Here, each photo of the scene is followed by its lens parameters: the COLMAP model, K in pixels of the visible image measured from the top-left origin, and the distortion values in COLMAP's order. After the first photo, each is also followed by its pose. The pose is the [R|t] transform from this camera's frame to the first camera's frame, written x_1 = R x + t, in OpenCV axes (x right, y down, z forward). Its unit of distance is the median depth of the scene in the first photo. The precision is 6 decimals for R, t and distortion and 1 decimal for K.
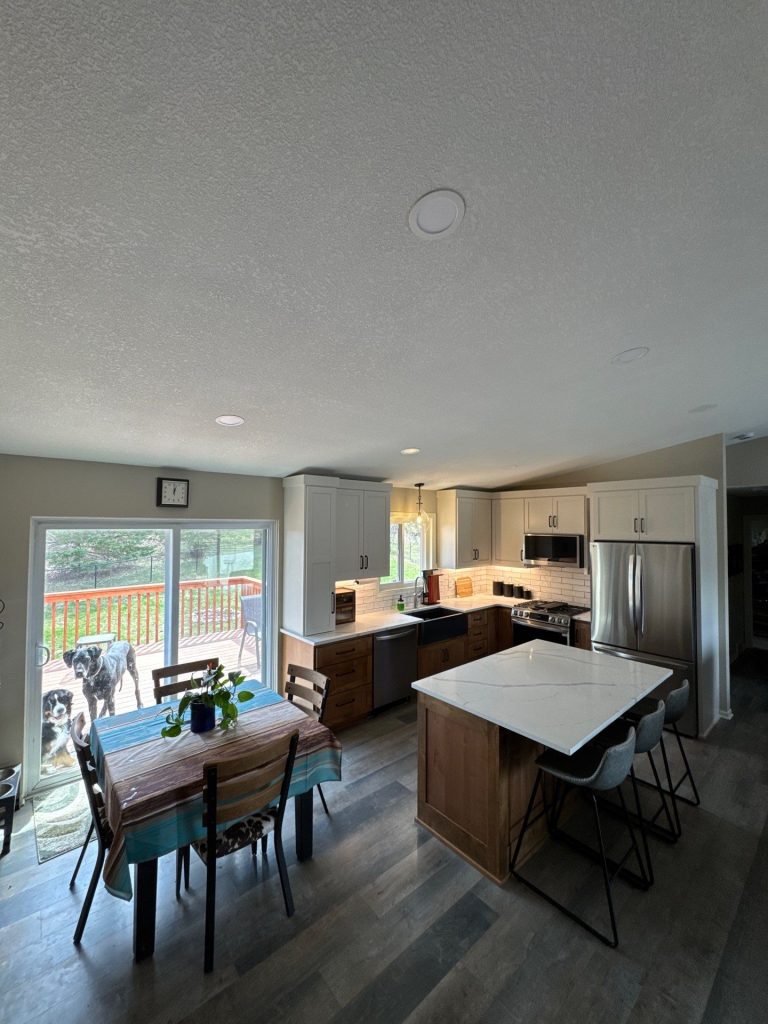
lens RADIAL K [[408.4, 0, 382.0], [0, 408.4, 514.4], [0, 0, 1]] dist [0.000758, -0.000277]
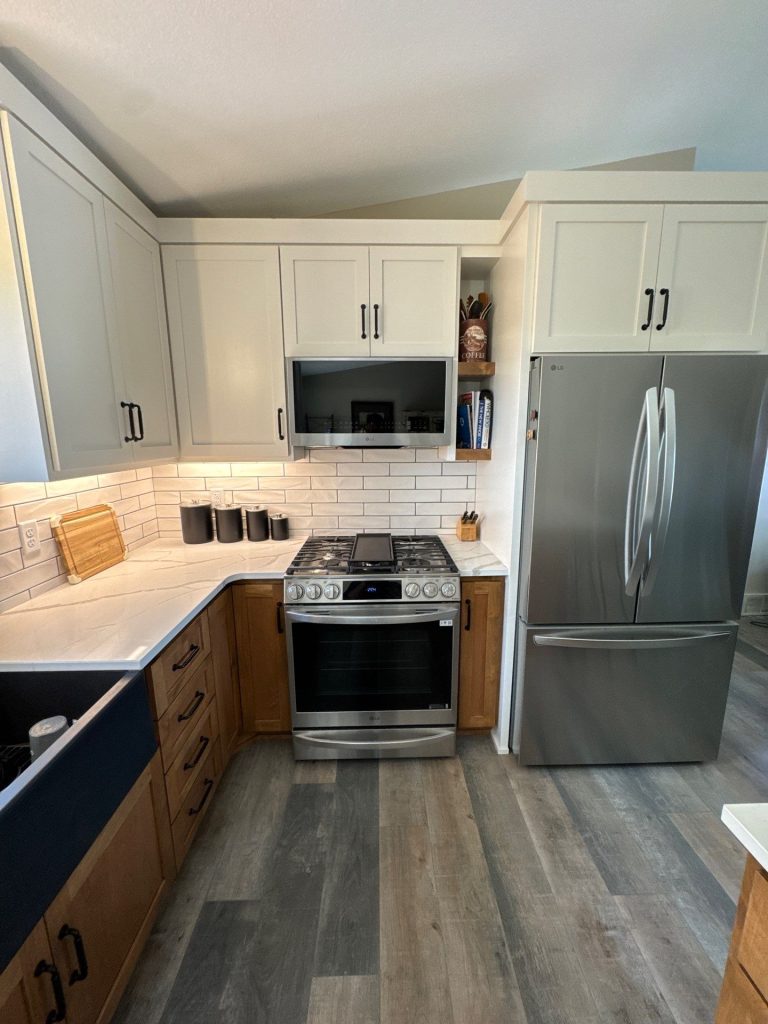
lens RADIAL K [[408.4, 0, 385.0], [0, 408.4, 510.7], [0, 0, 1]] dist [0.000758, -0.000277]
pose [[0.640041, -0.152361, 0.753083, 0.118759], [-0.008438, 0.978689, 0.205176, 0.095194], [-0.768295, -0.137675, 0.625115, 0.666006]]
